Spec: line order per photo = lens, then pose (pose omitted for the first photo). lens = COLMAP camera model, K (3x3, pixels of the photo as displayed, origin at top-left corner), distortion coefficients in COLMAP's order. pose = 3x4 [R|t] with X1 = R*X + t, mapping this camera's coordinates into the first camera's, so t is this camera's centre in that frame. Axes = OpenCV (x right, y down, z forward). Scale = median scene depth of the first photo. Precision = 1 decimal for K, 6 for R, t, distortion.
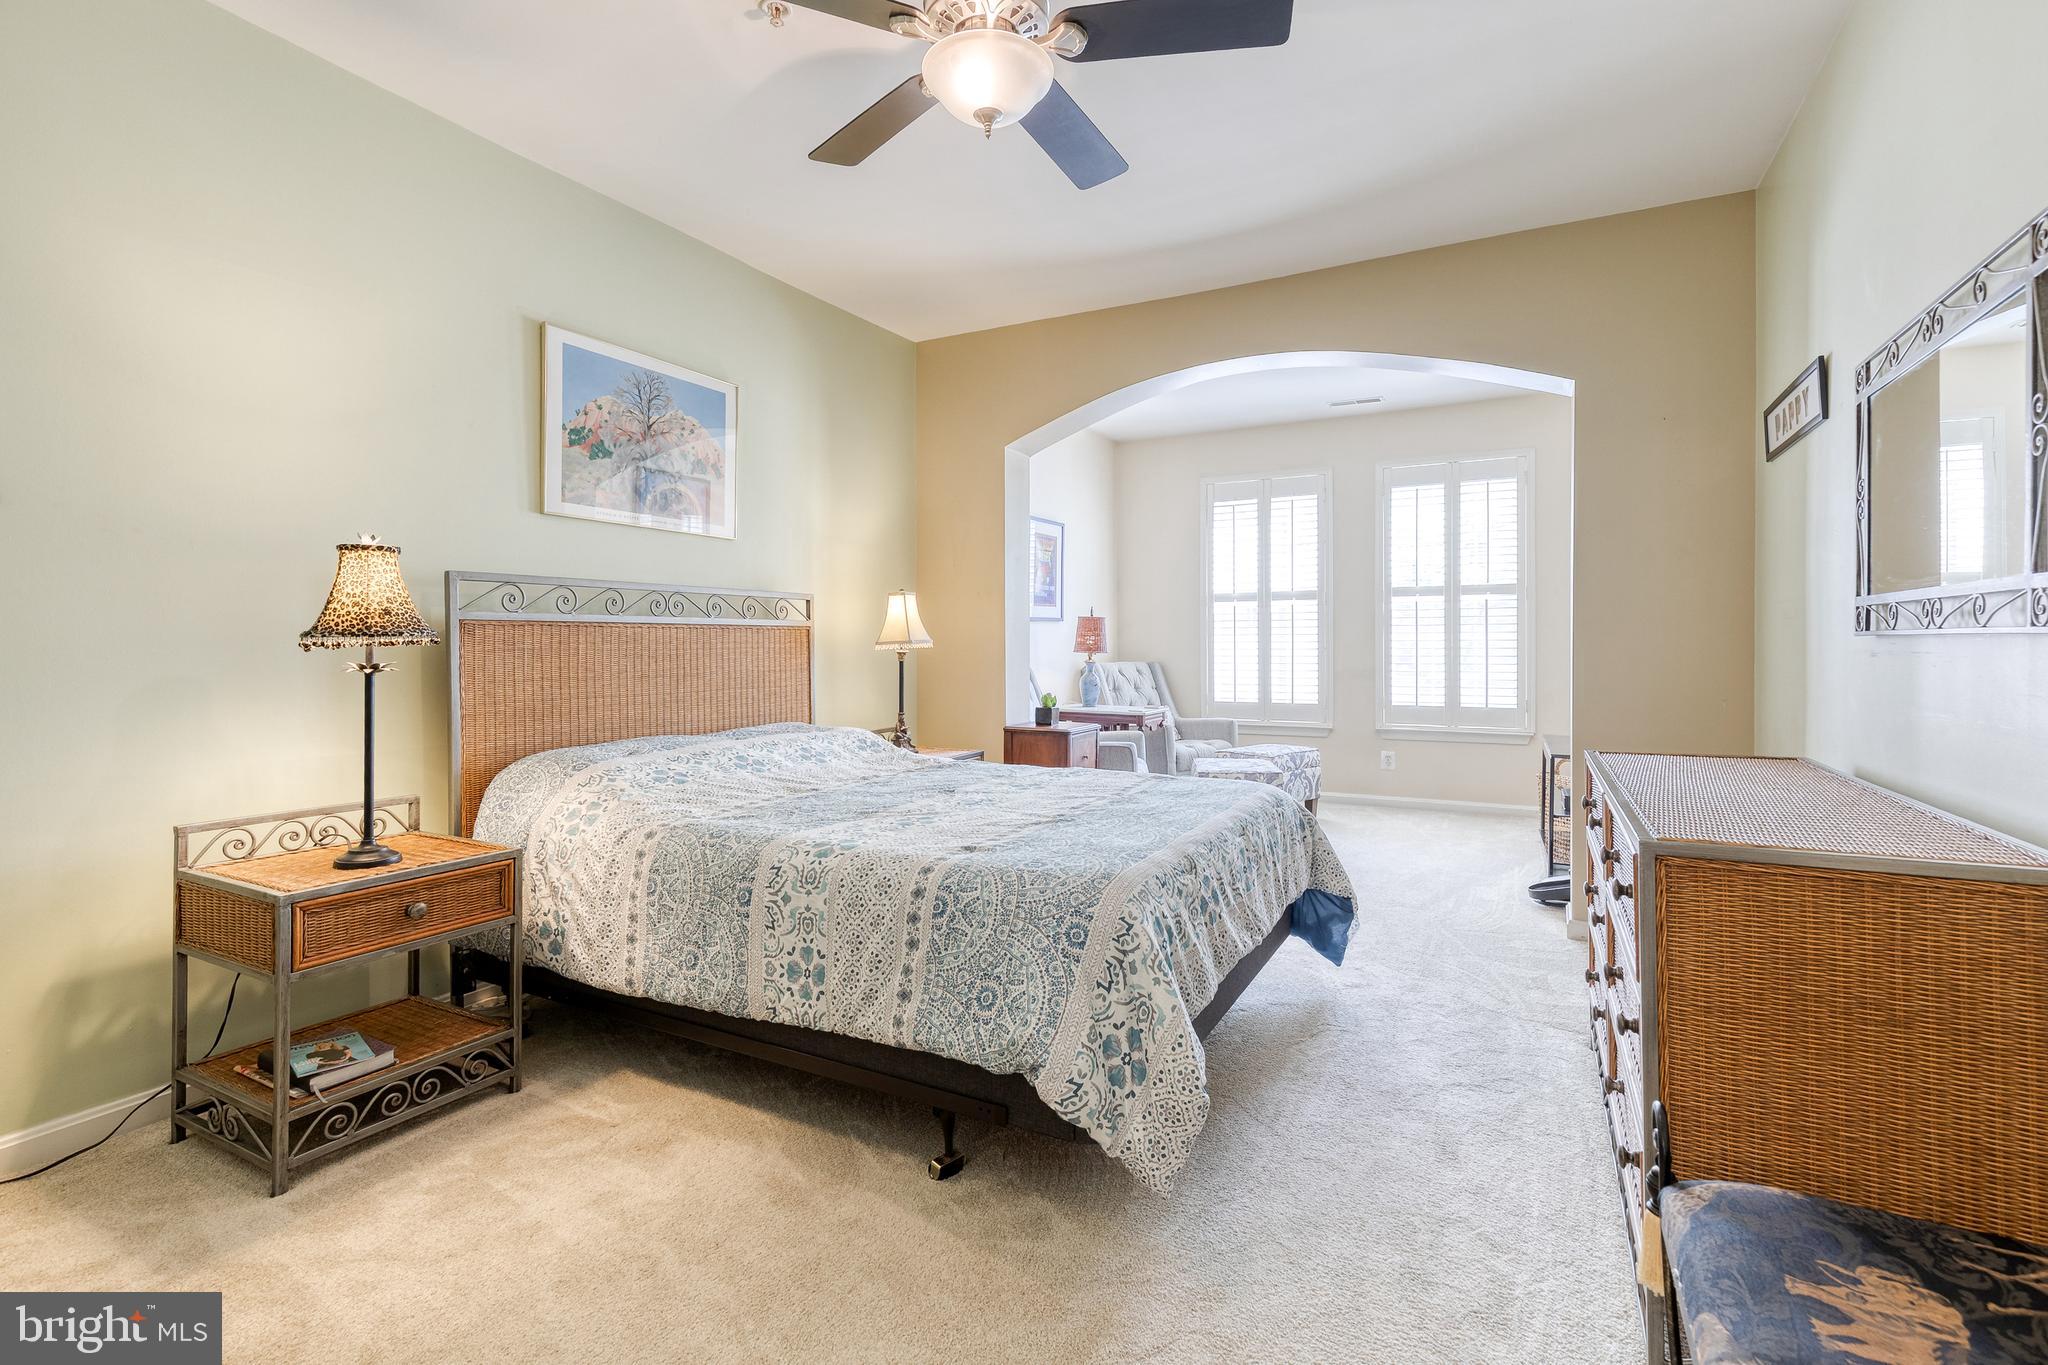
lens RADIAL K [[935.9, 0, 1026.0], [0, 935.9, 648.9], [0, 0, 1]] dist [0.001358, 0.000228]
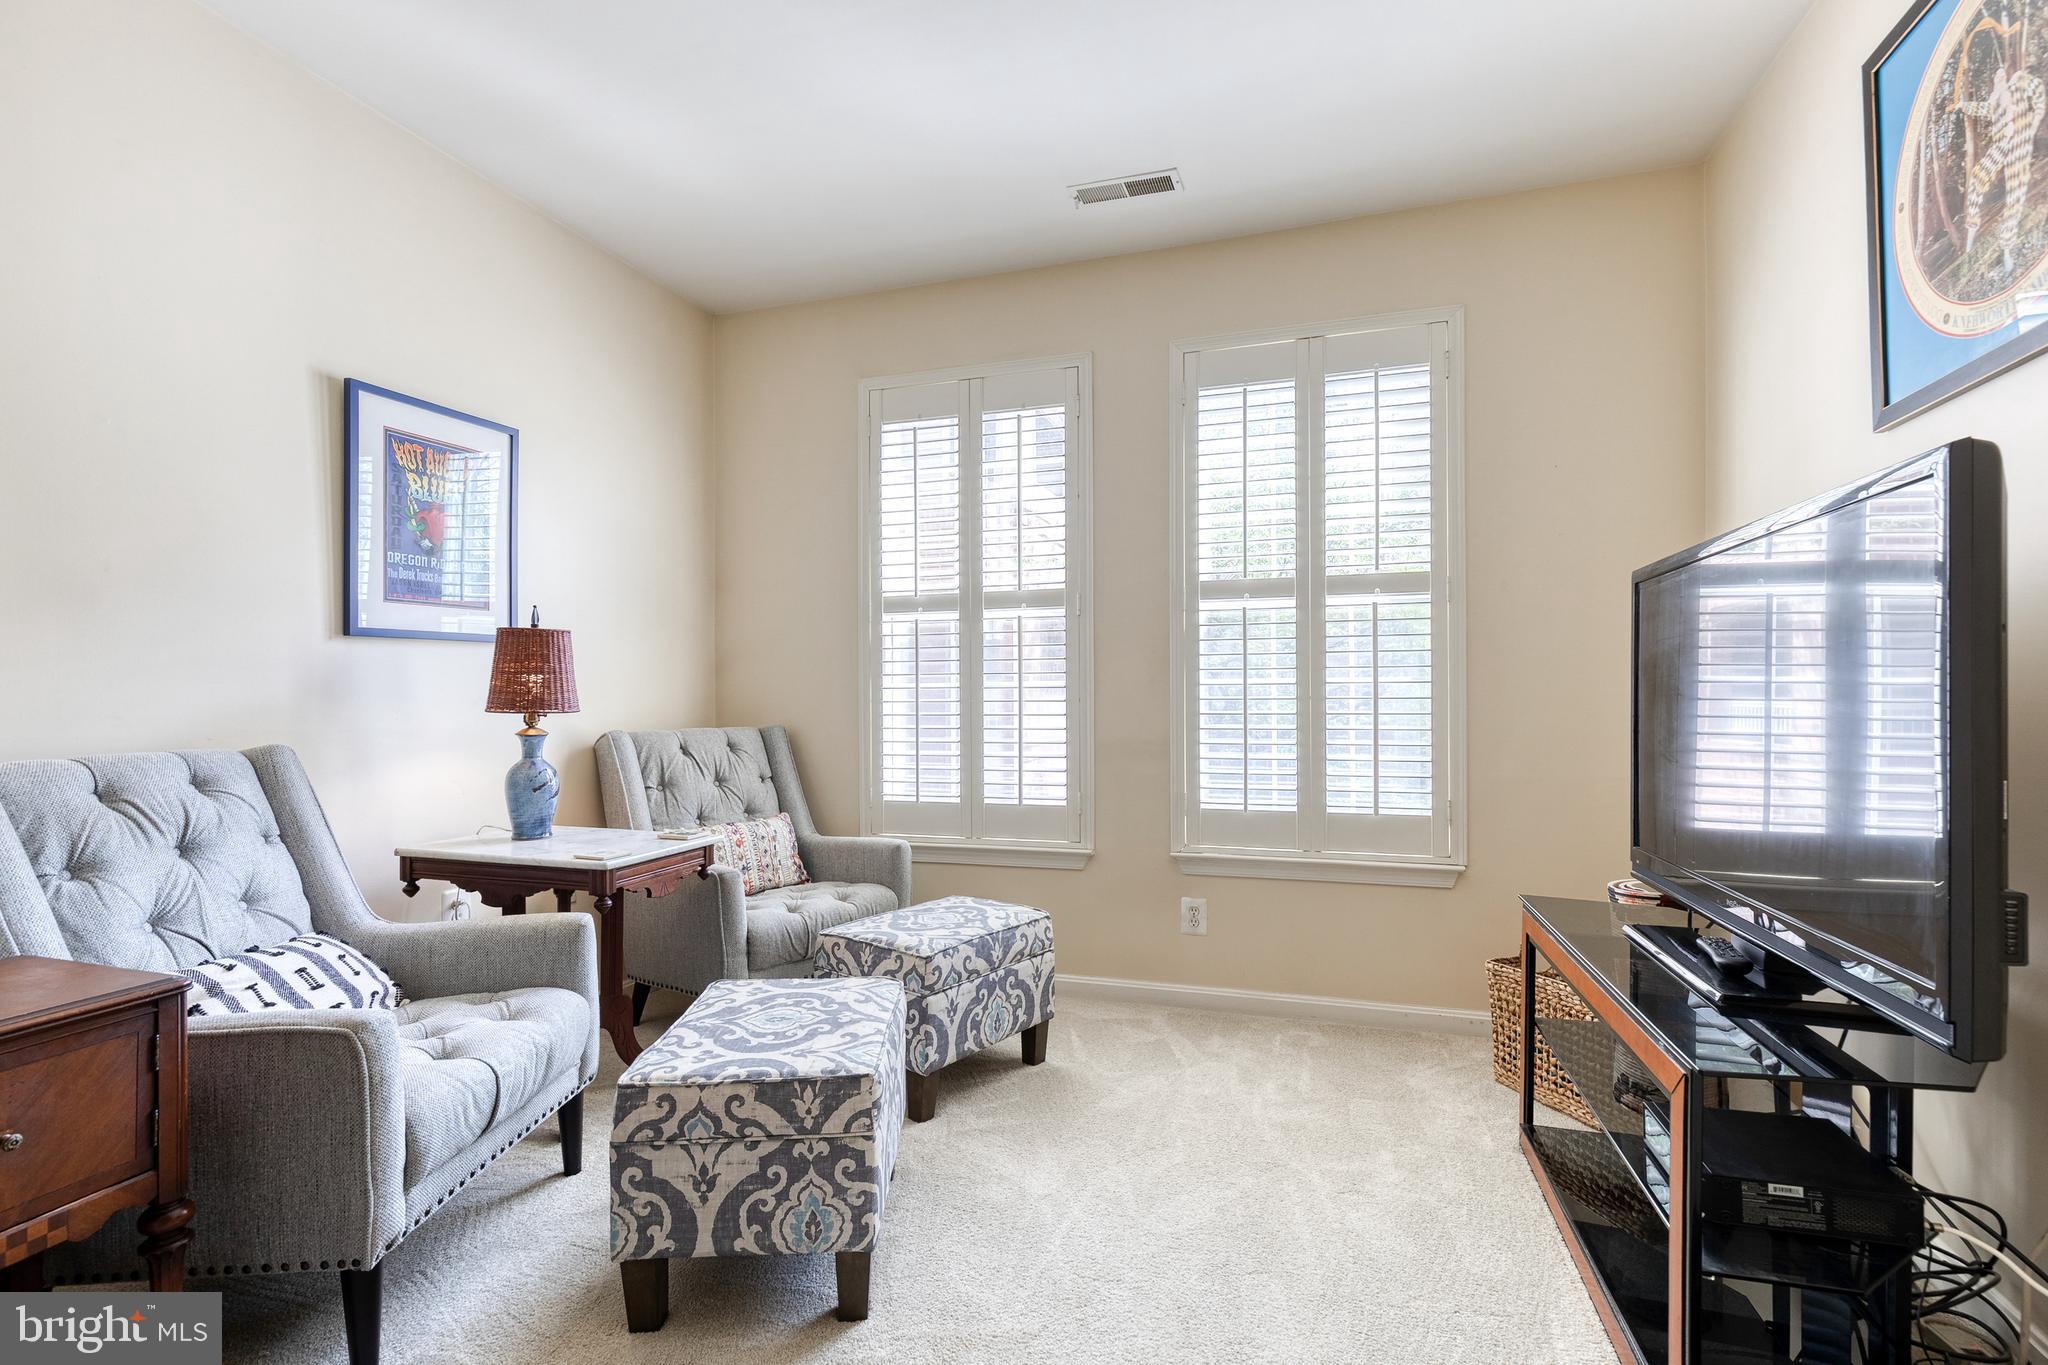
lens RADIAL K [[922.9, 0, 1043.9], [0, 922.9, 687.2], [0, 0, 1]] dist [0.004961, -0.000921]
pose [[0.983810, -0.001003, 0.179210, 0.310844], [0.002537, 0.999962, -0.008331, -0.005028], [-0.179194, 0.008651, 0.983776, 0.743635]]
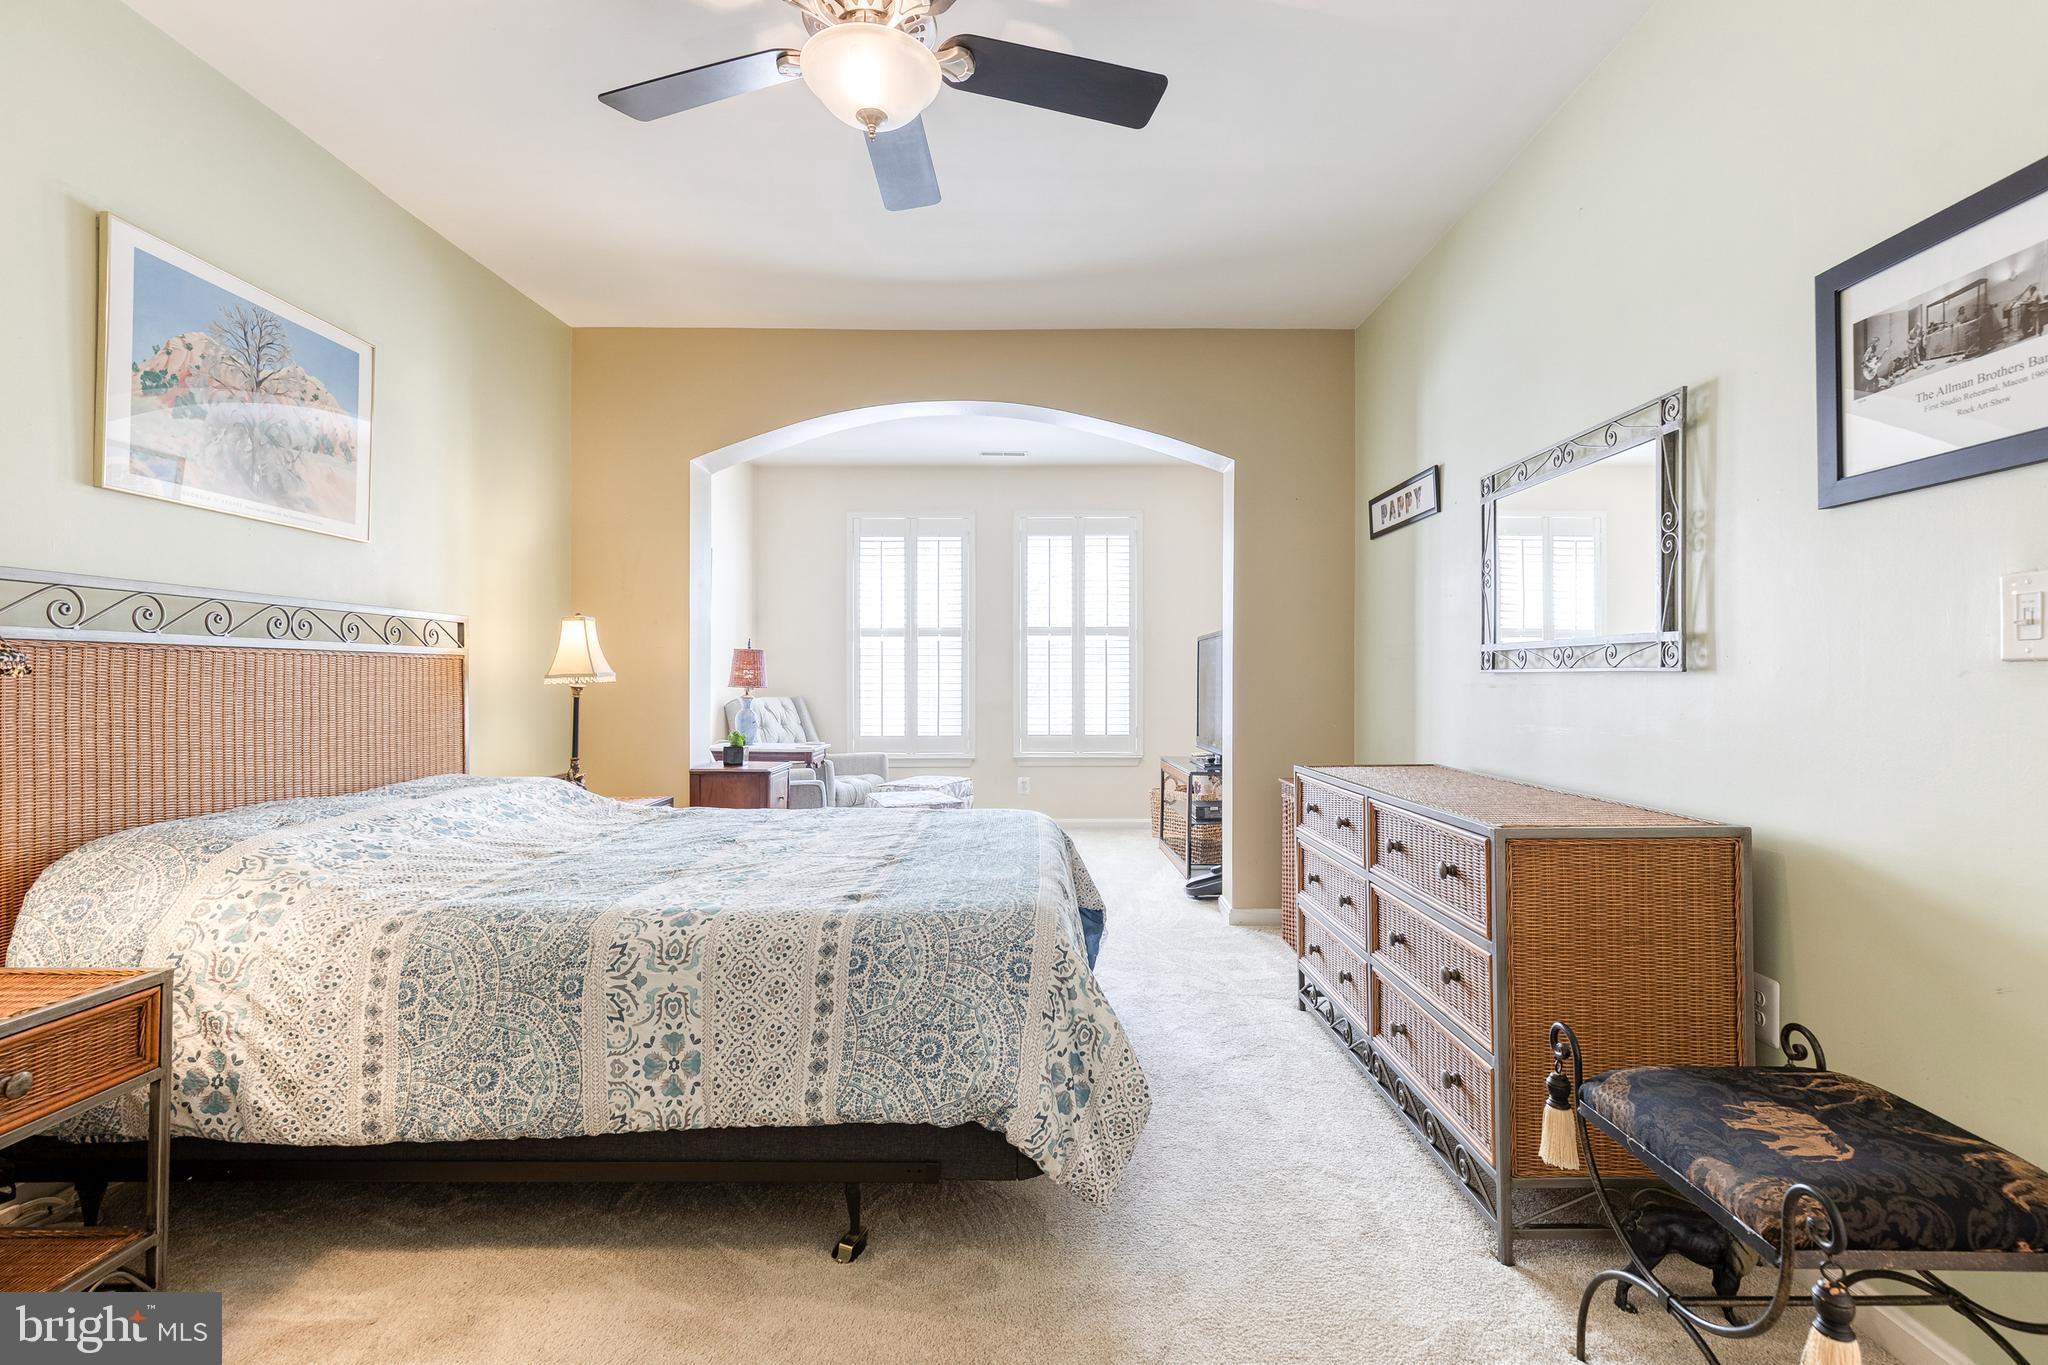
lens RADIAL K [[934.3, 0, 1051.2], [0, 934.3, 675.2], [0, 0, 1]] dist [0.004412, -0.000014]
pose [[0.884689, 0.003945, 0.466166, -0.132953], [0.000350, 0.999958, -0.009126, 0.000678], [-0.466182, 0.008237, 0.884650, 0.035855]]
